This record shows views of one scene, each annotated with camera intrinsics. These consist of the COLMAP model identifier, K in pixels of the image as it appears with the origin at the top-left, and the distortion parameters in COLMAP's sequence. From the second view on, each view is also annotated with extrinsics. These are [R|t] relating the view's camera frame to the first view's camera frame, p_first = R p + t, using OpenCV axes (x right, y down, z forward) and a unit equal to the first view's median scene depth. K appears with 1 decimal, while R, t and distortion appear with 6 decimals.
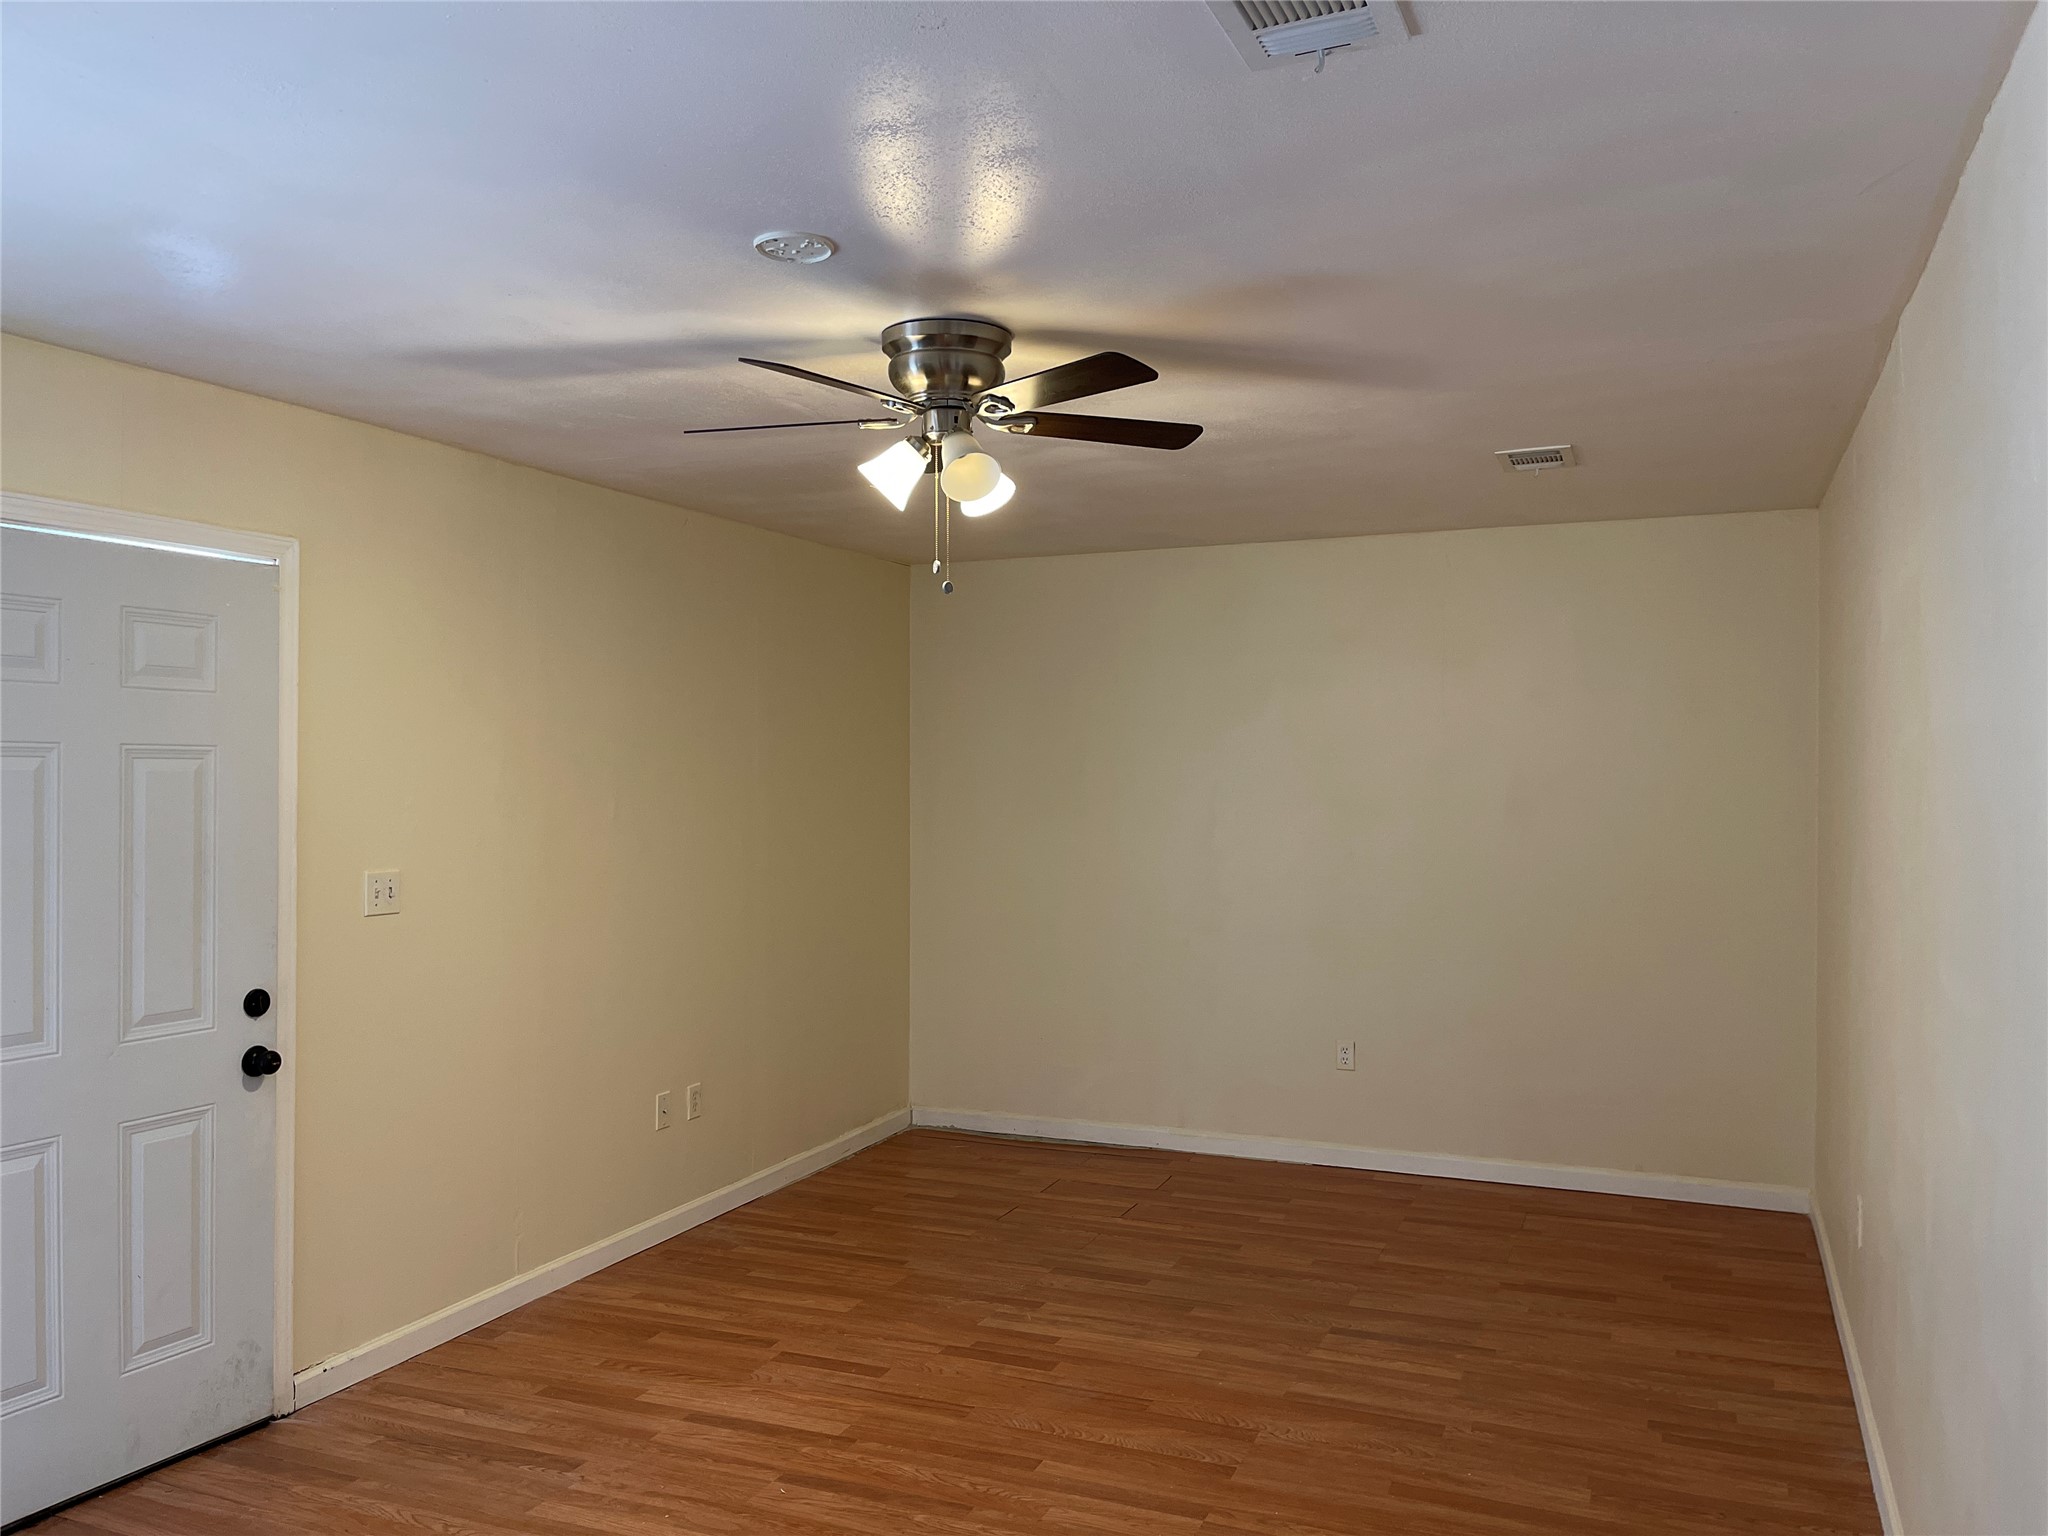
lens RADIAL K [[1587.0, 0, 1024.0], [0, 1587.0, 768.0], [0, 0, 1]] dist [0.063950, -0.002924]
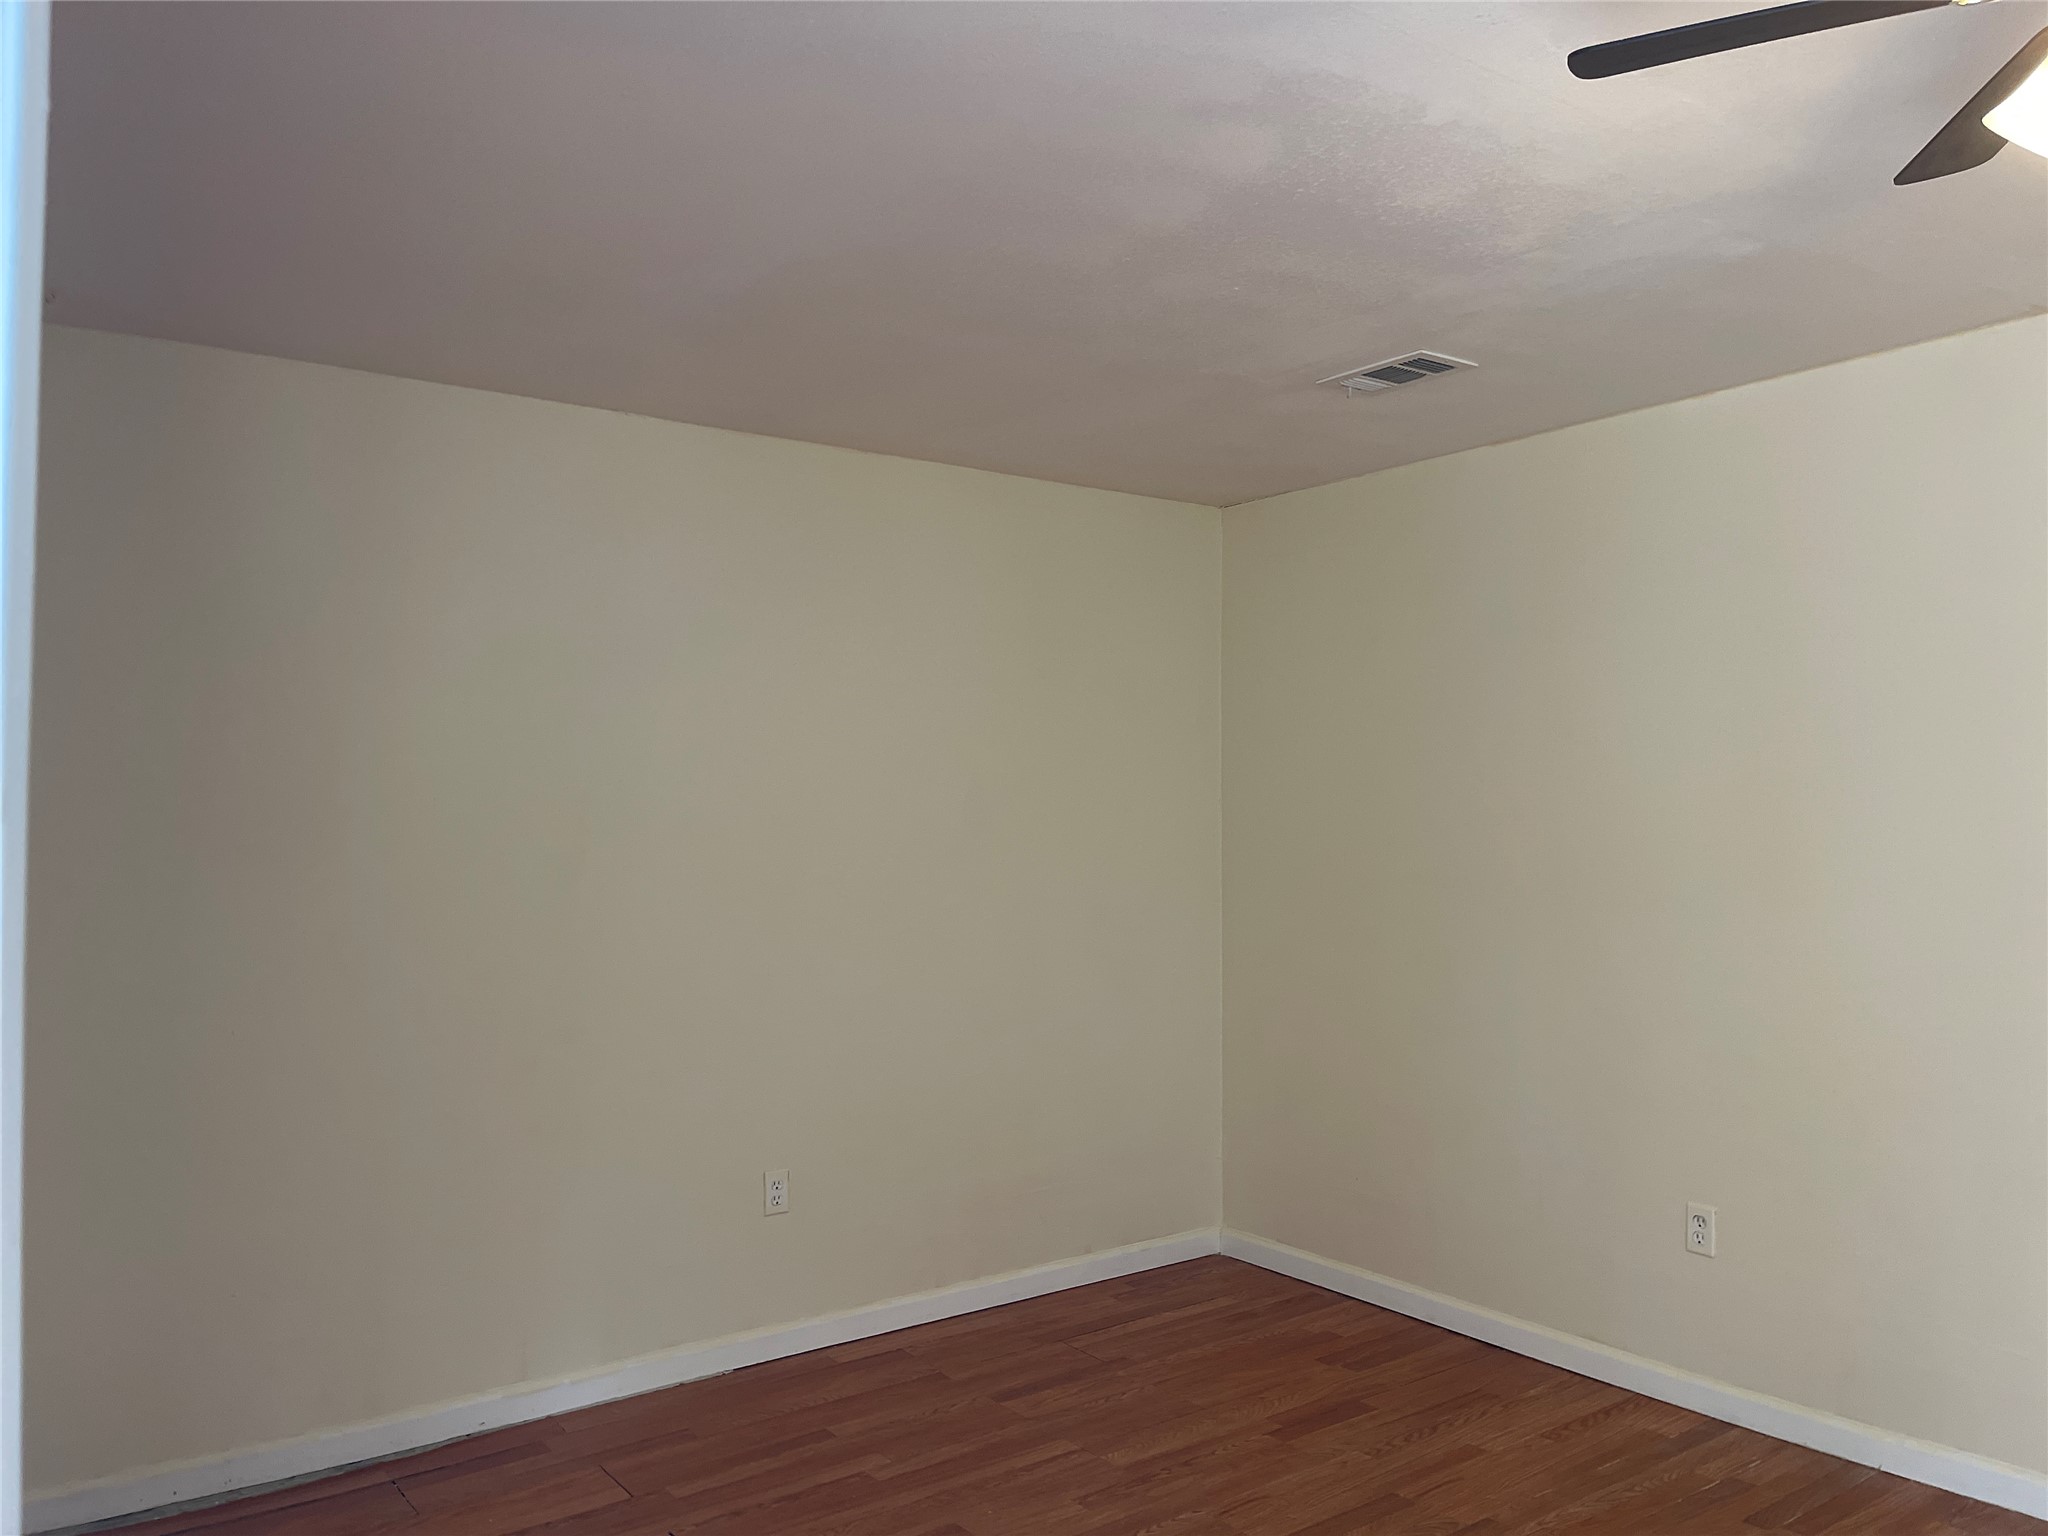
lens RADIAL K [[1587.0, 0, 1024.0], [0, 1587.0, 768.0], [0, 0, 1]] dist [0.063950, -0.002924]
pose [[0.514105, 0.024021, 0.857391, -0.366945], [0.012094, 0.999305, -0.035248, 0.026095], [-0.857642, 0.028490, 0.513457, 0.604622]]
